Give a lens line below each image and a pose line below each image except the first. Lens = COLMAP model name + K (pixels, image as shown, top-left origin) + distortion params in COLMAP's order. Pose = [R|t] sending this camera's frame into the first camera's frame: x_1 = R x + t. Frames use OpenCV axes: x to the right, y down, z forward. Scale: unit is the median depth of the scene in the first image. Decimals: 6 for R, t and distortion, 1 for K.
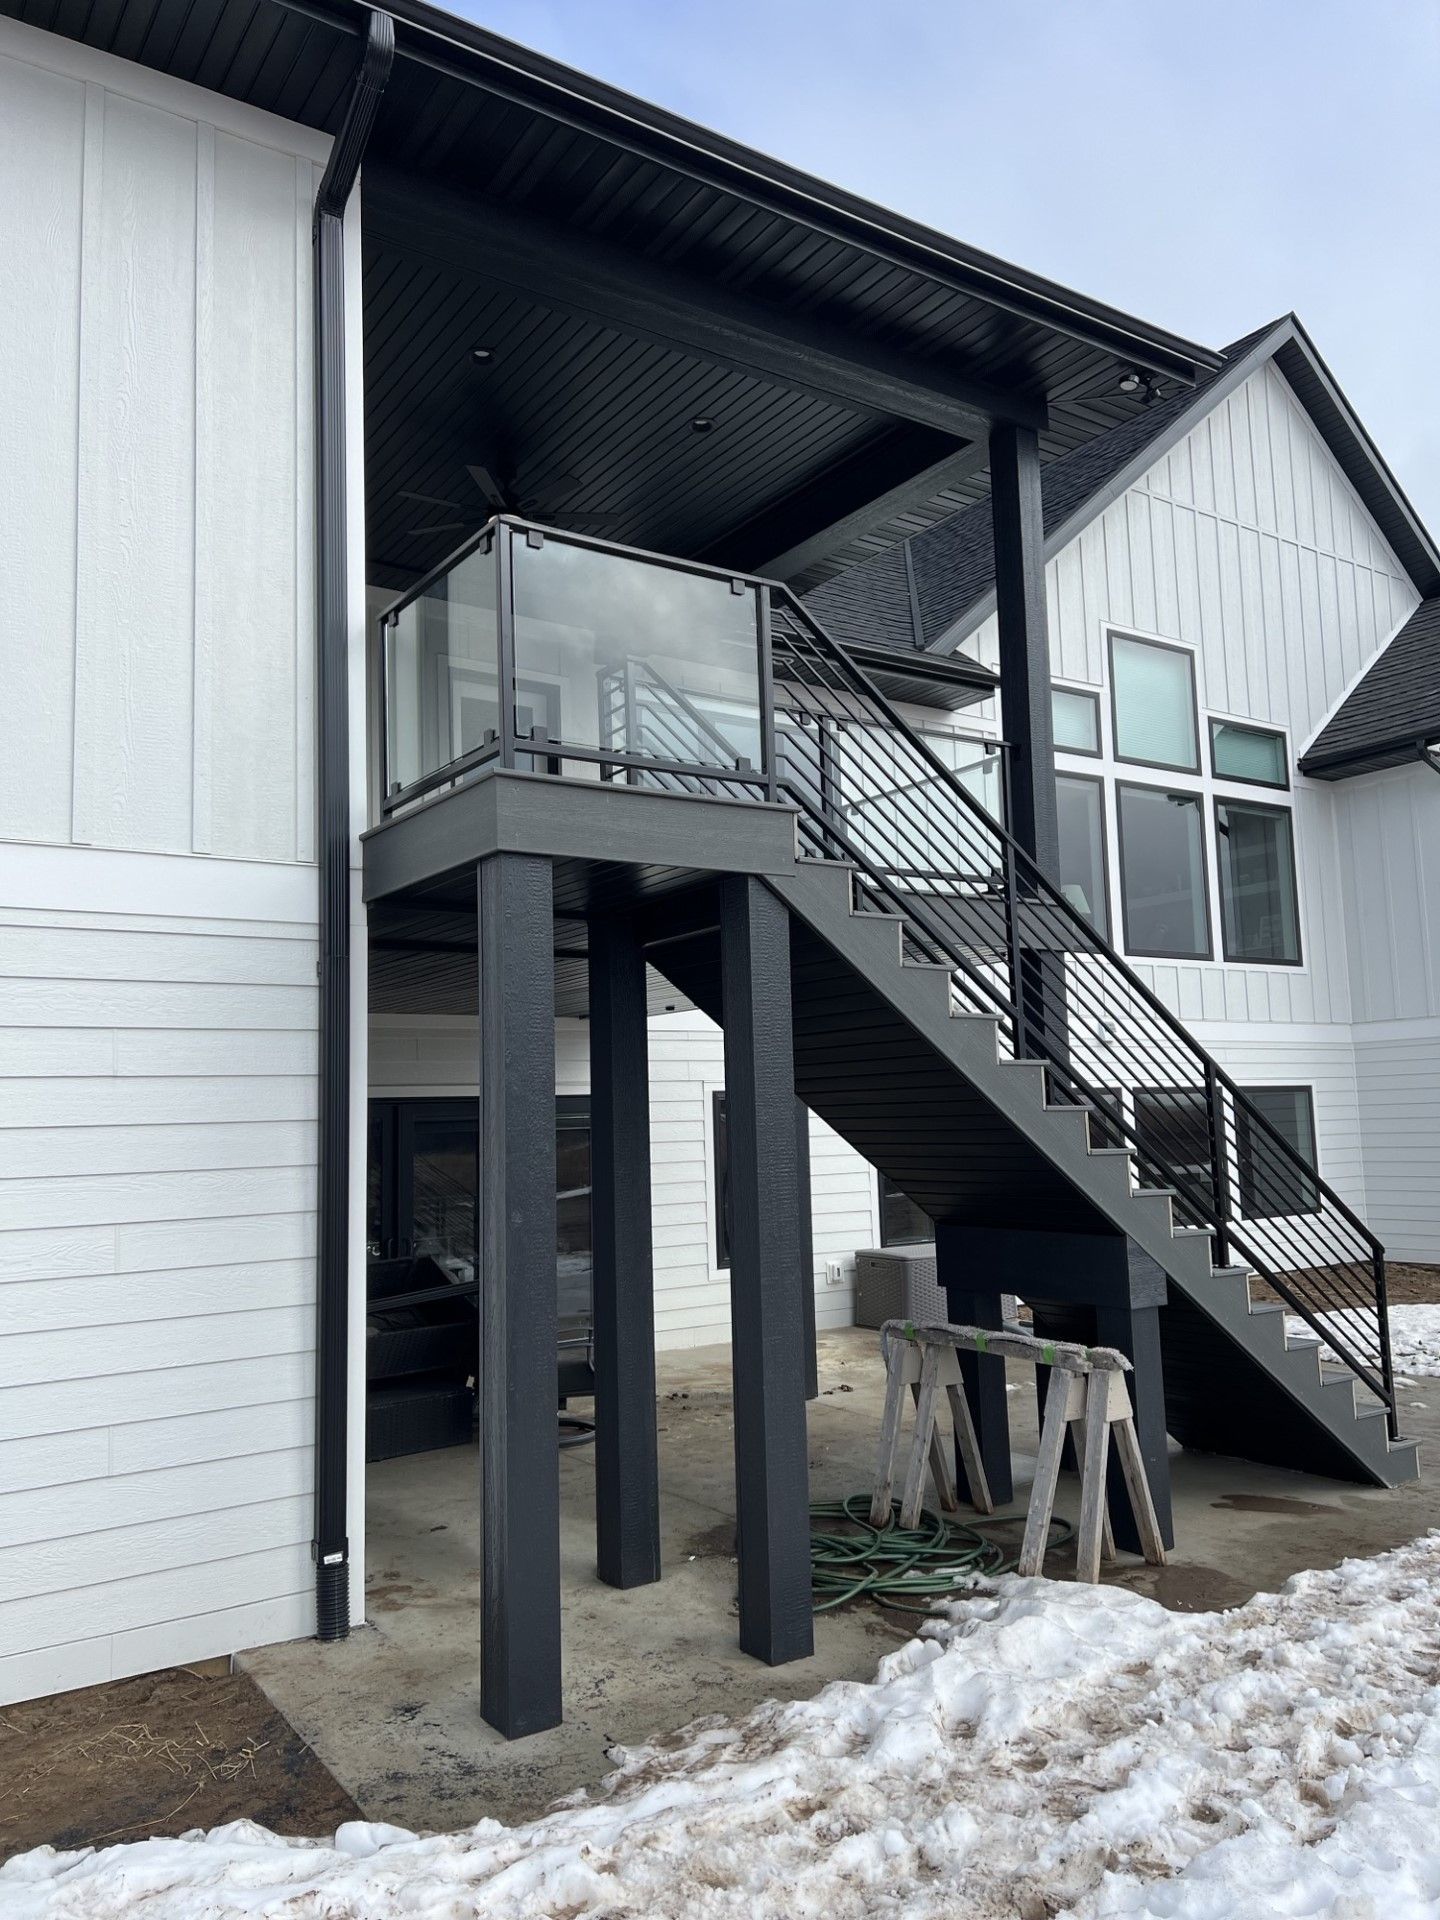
lens RADIAL K [[1428.4, 0, 730.0], [0, 1428.4, 963.9], [0, 0, 1]] dist [0.081590, -0.093173]
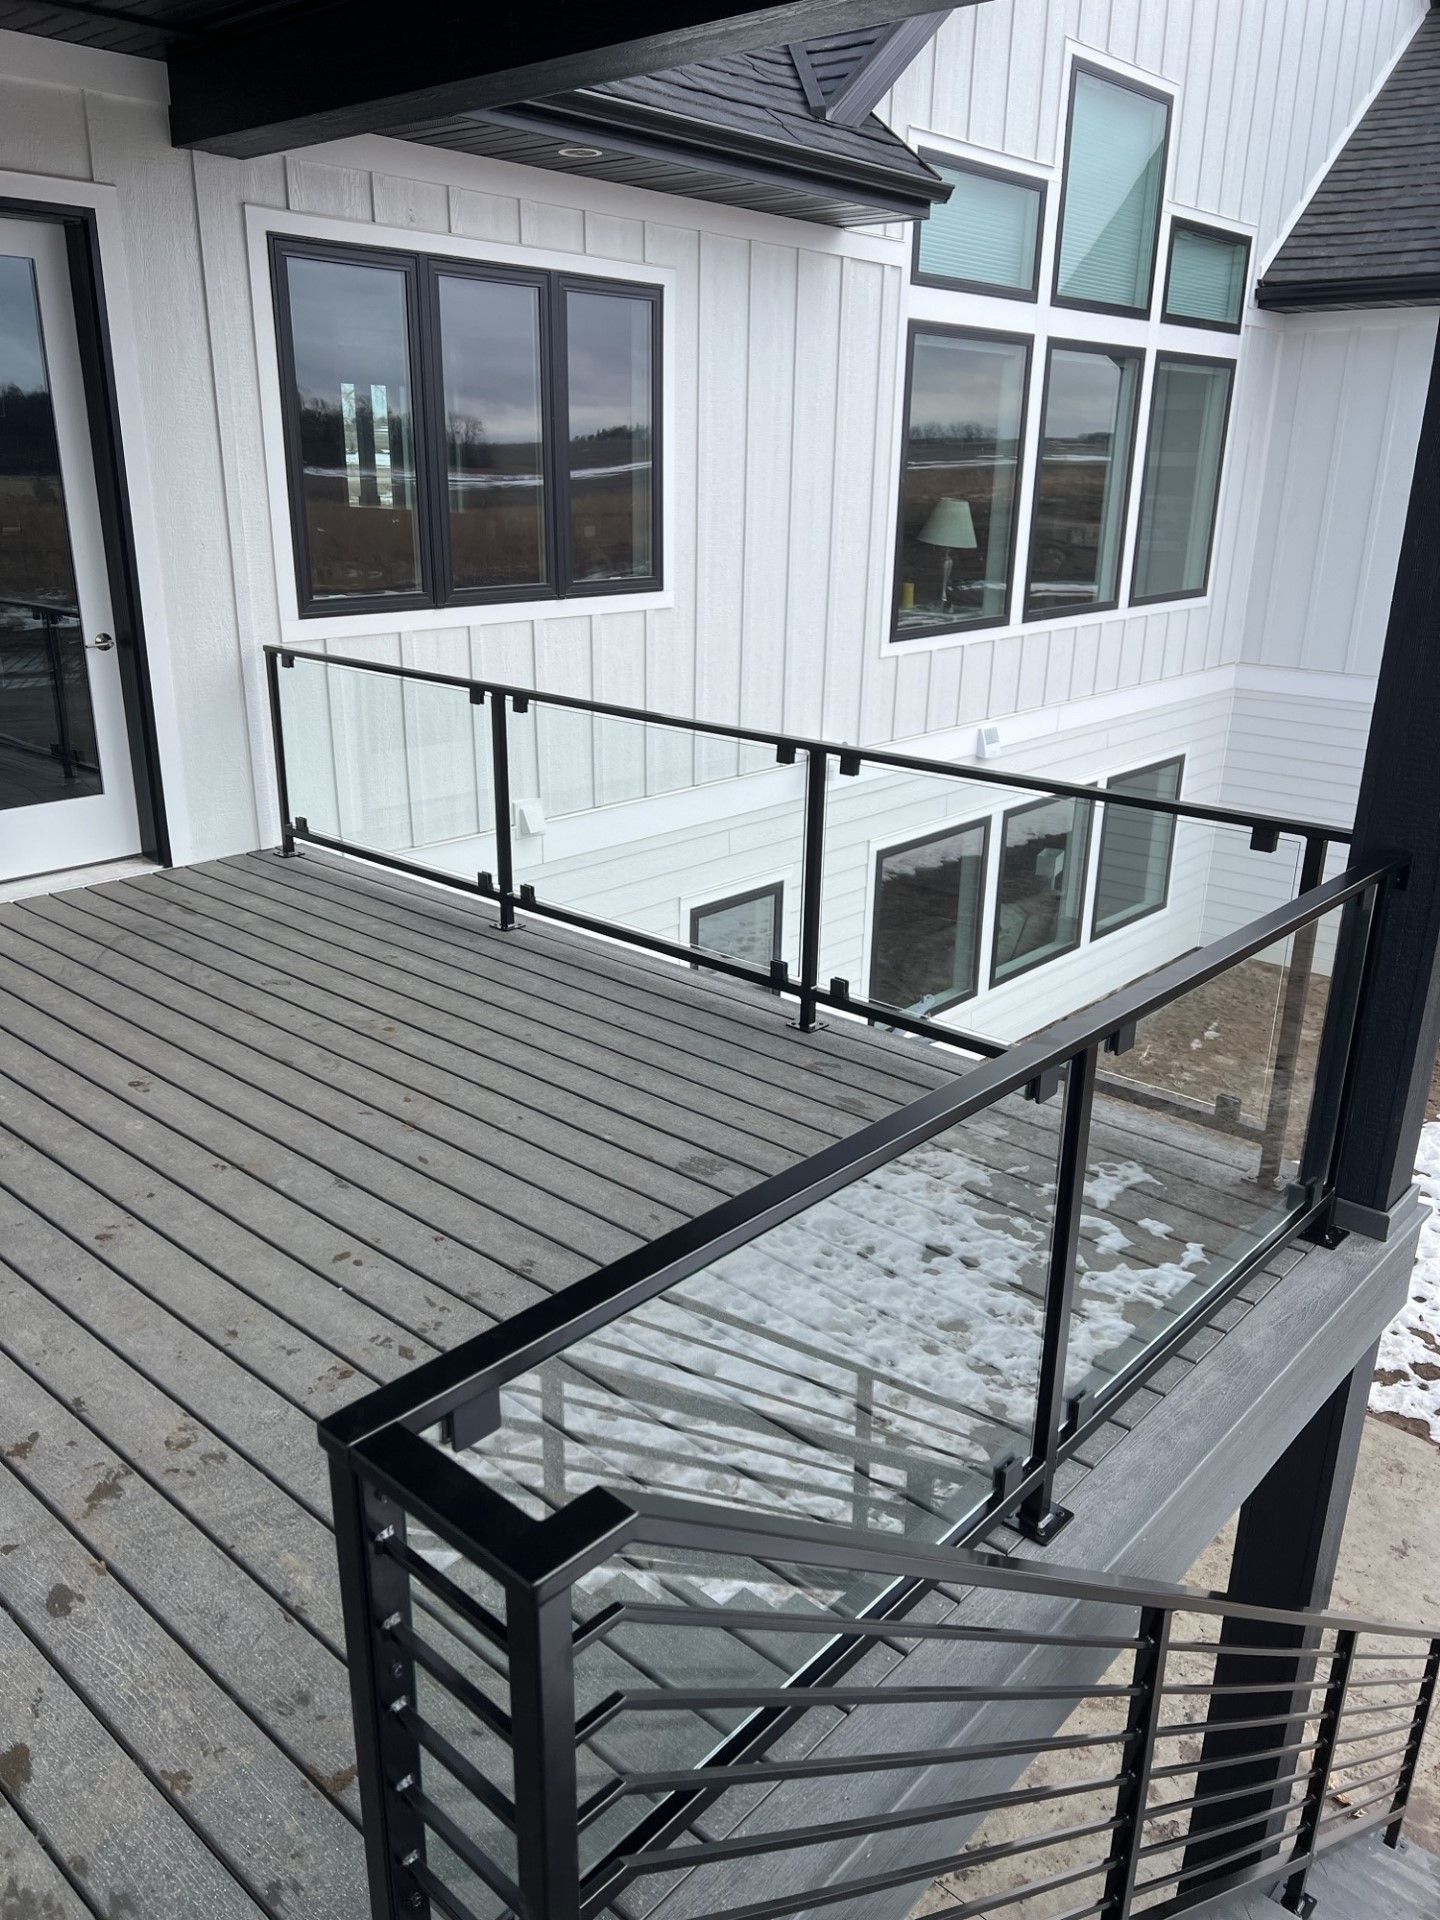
lens RADIAL K [[1428.4, 0, 730.0], [0, 1428.4, 963.9], [0, 0, 1]] dist [0.081590, -0.093173]
pose [[0.969169, -0.042187, 0.242760, -0.038595], [-0.067673, 0.901773, 0.426879, -0.150981], [-0.236923, -0.430146, 0.871115, 0.375420]]
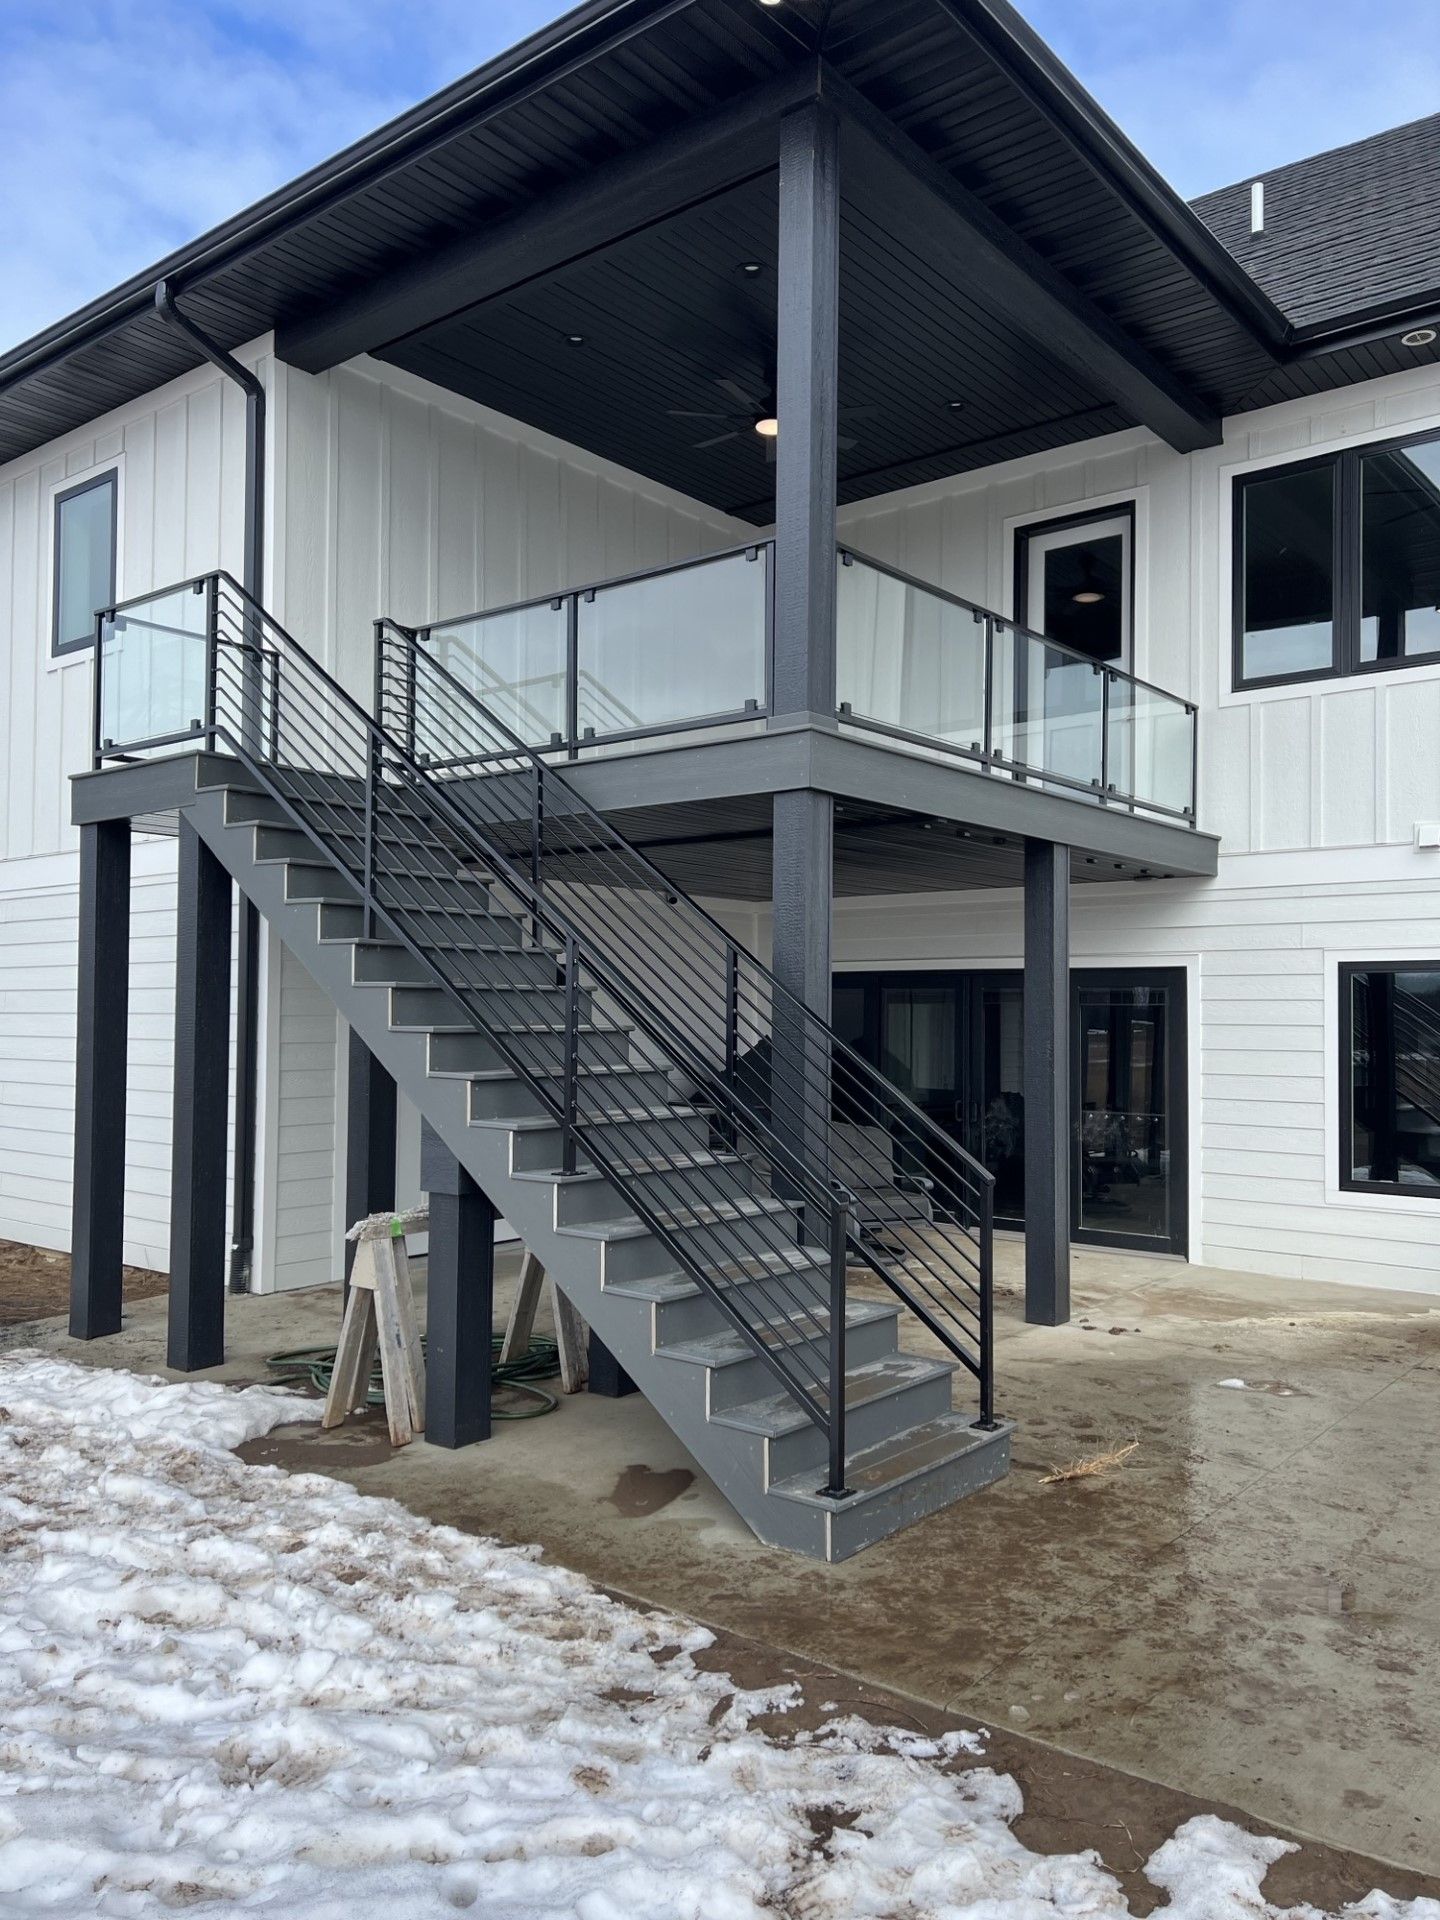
lens RADIAL K [[1428.4, 0, 730.0], [0, 1428.4, 963.9], [0, 0, 1]] dist [0.081590, -0.093173]
pose [[0.288517, -0.001894, -0.957473, 0.519523], [0.089705, 0.995653, 0.025062, 0.034199], [0.953263, -0.093121, 0.287433, 0.385803]]
